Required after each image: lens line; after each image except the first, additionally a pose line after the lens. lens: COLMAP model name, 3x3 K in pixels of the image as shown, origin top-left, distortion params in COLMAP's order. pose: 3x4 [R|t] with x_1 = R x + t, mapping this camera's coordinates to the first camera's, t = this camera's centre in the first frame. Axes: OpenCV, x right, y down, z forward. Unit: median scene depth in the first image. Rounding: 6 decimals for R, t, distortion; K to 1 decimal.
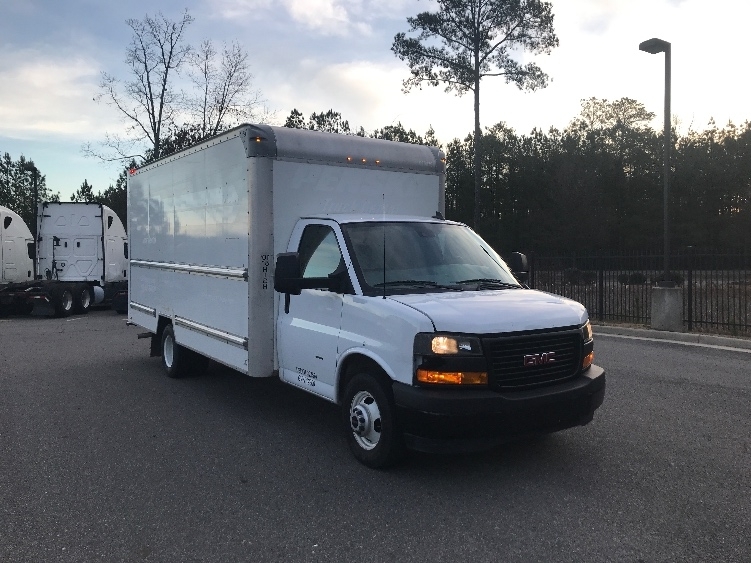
lens RADIAL K [[595.8, 0, 375.5], [0, 595.8, 281.5], [0, 0, 1]] dist [-0.008687, -0.003584]
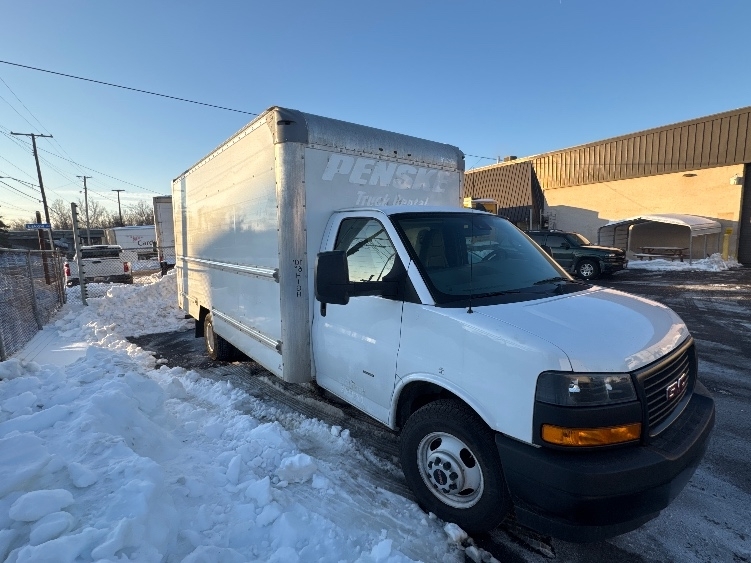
lens RADIAL K [[386.4, 0, 375.5], [0, 386.4, 281.5], [0, 0, 1]] dist [-0.019598, -0.000275]
pose [[0.998755, -0.021843, 0.044840, -0.109034], [0.019776, 0.998744, 0.046041, -0.029637], [-0.045789, -0.045097, 0.997933, 0.468485]]
